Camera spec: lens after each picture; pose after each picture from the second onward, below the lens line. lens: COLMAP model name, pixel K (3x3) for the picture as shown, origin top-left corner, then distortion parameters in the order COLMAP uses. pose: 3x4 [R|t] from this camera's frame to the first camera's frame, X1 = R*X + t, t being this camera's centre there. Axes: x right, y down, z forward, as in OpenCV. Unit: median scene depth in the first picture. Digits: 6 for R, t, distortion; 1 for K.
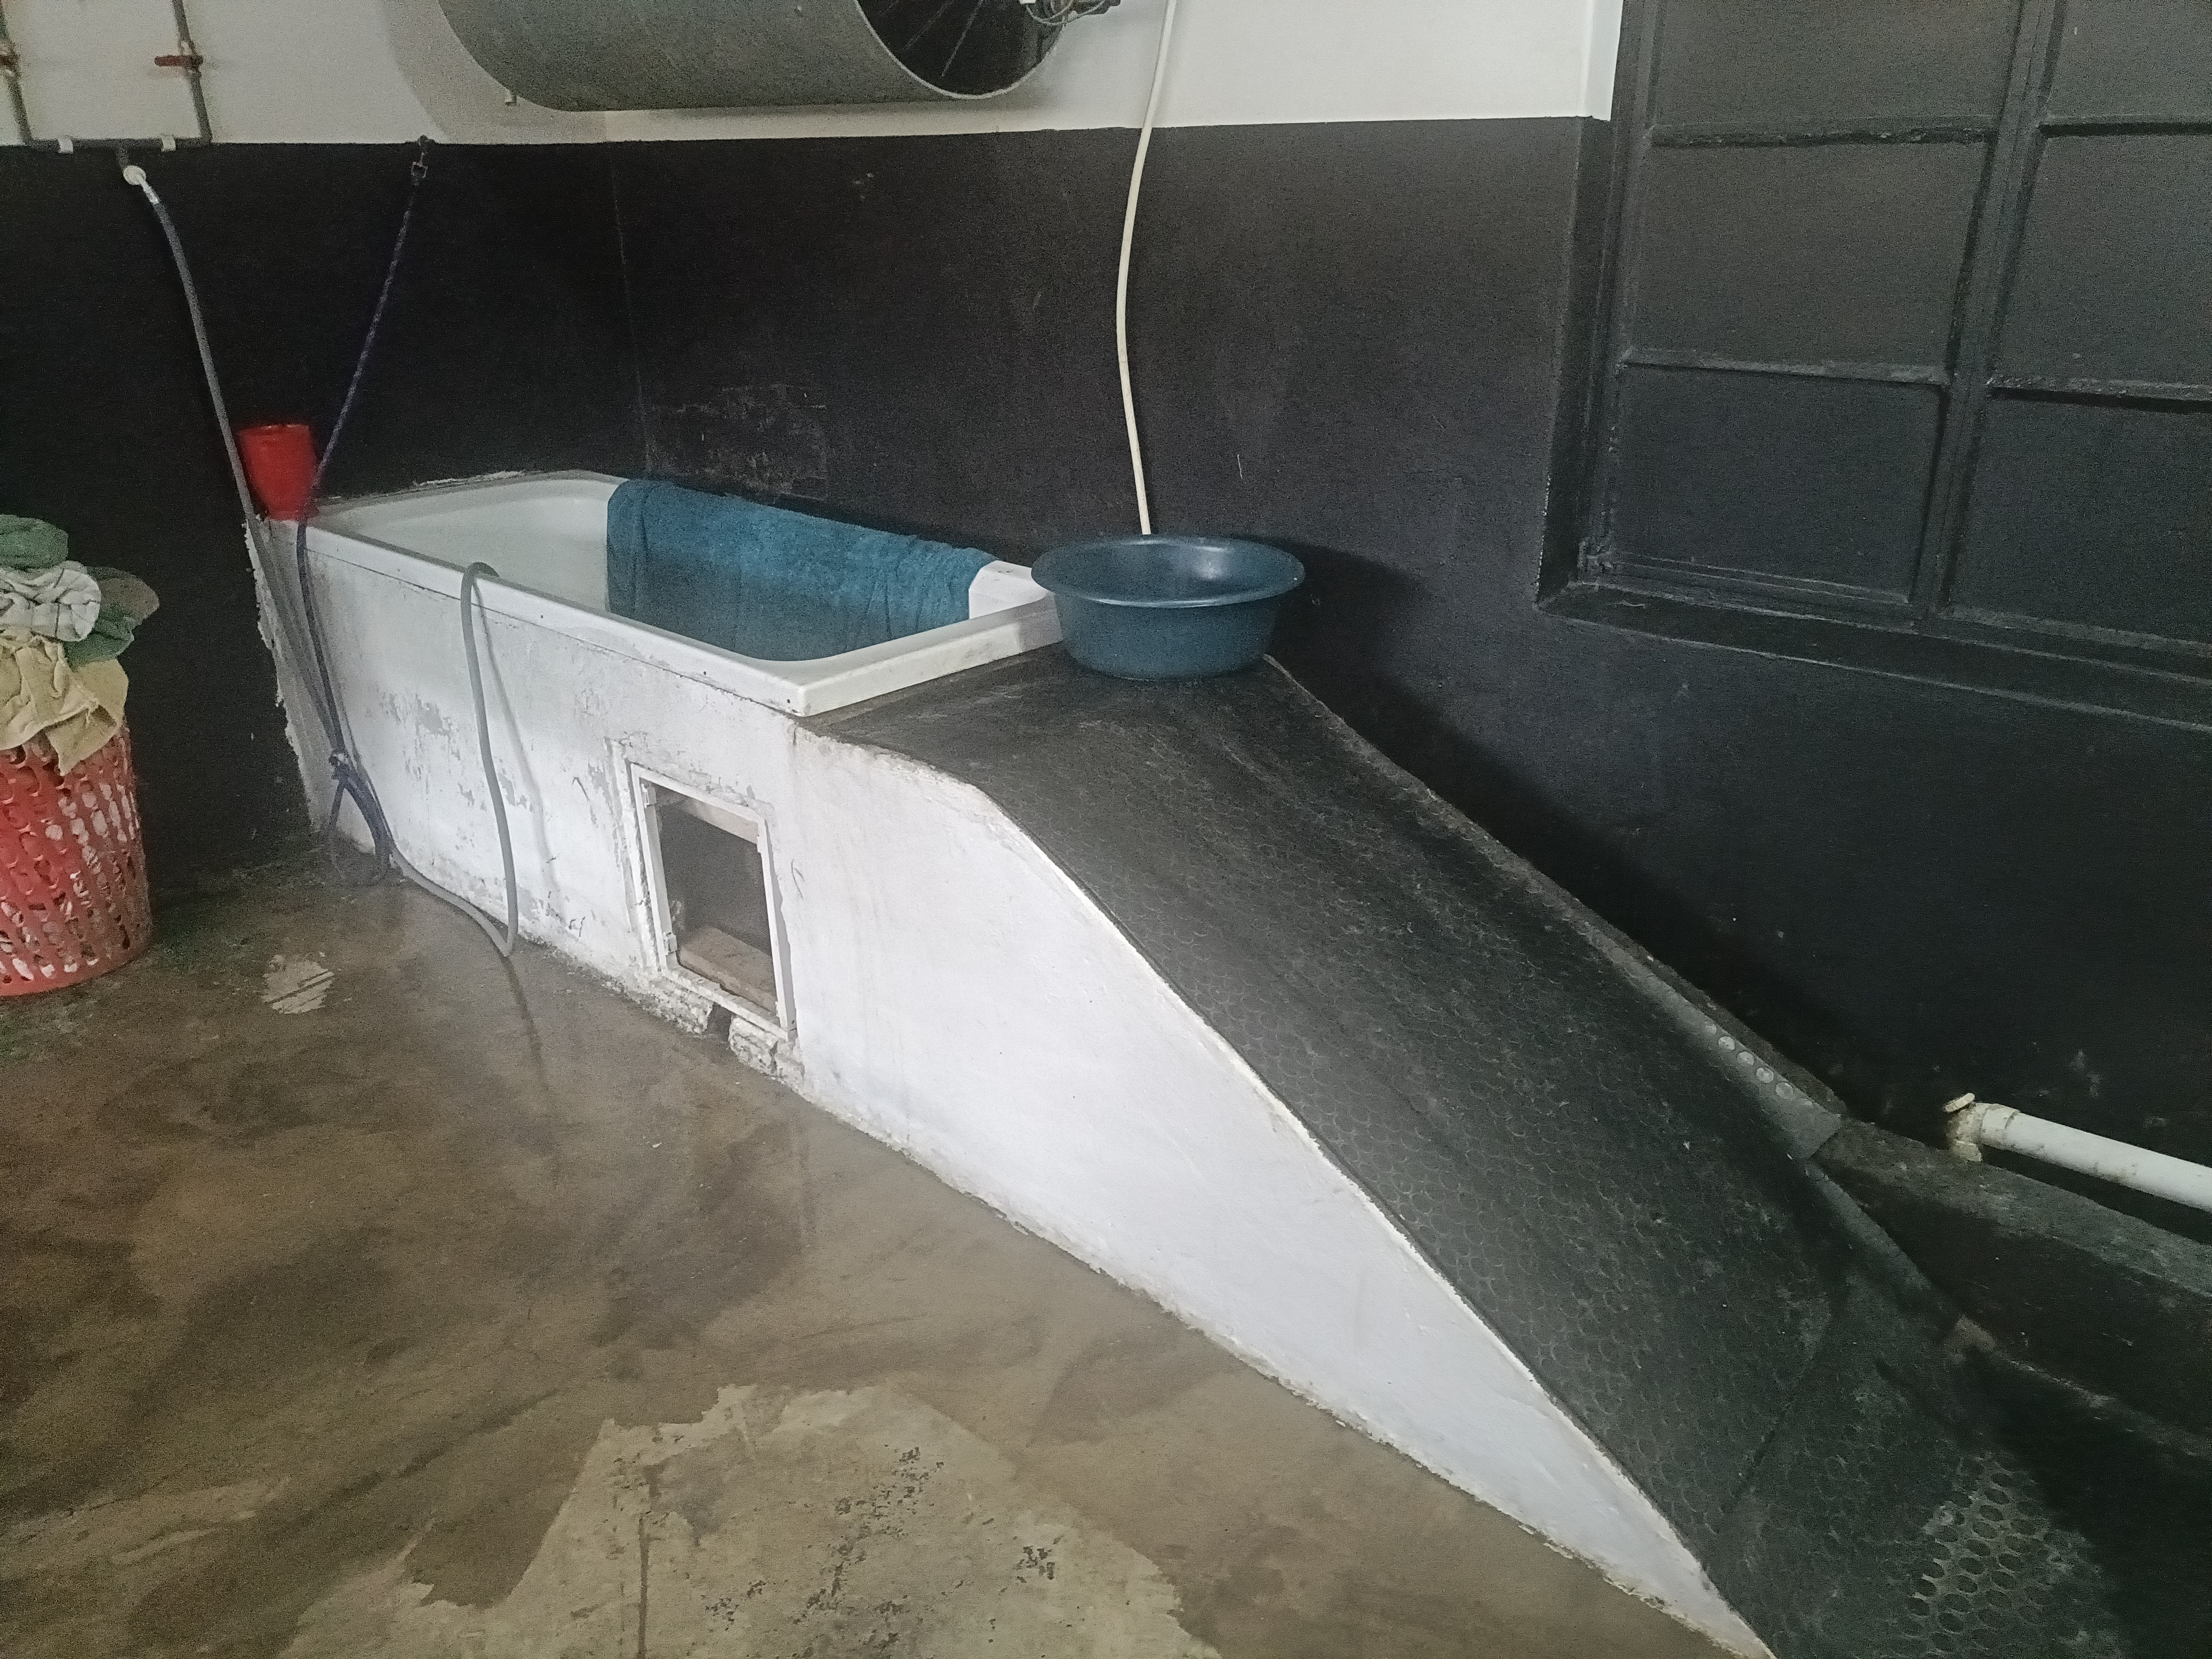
lens RADIAL K [[1621.7, 0, 1093.9], [0, 1621.7, 830.1], [0, 0, 1]] dist [0.035824, -0.033662]
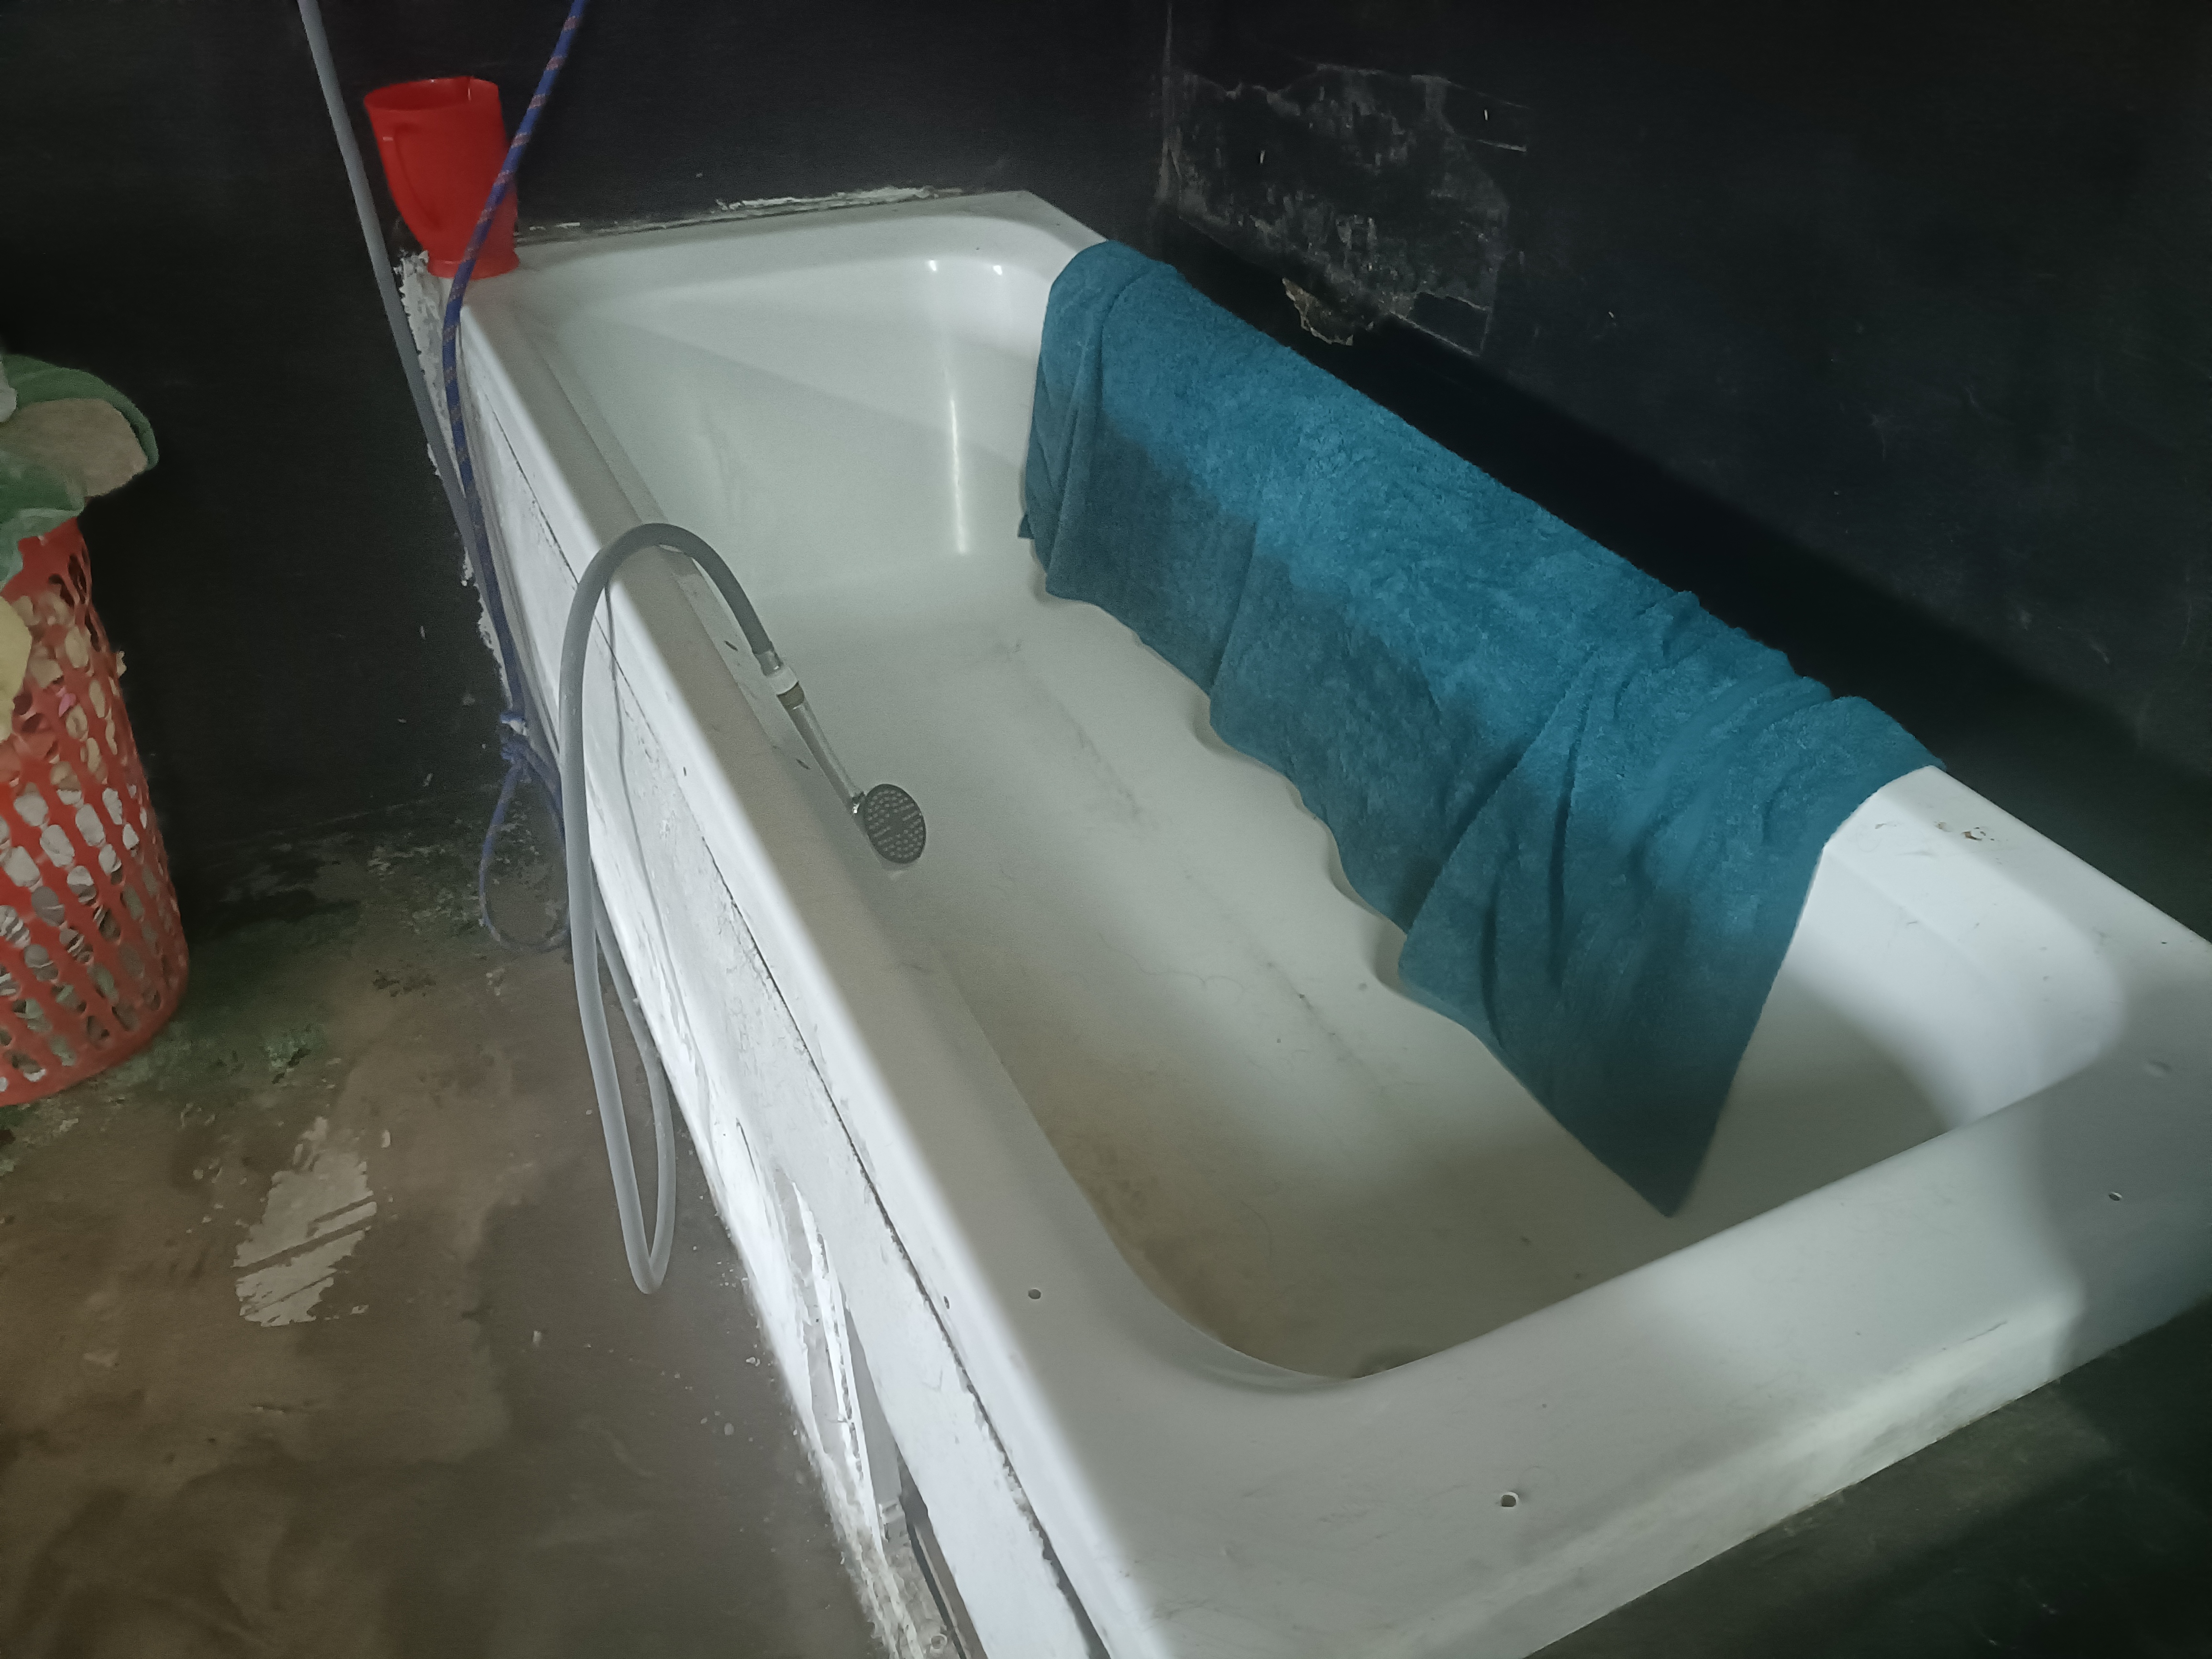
lens RADIAL K [[1621.7, 0, 1093.9], [0, 1621.7, 830.1], [0, 0, 1]] dist [0.035824, -0.033662]
pose [[0.927778, 0.238646, -0.286837, -0.117472], [-0.162599, 0.950478, 0.264864, -0.208510], [0.335841, -0.199096, 0.920637, 0.592955]]
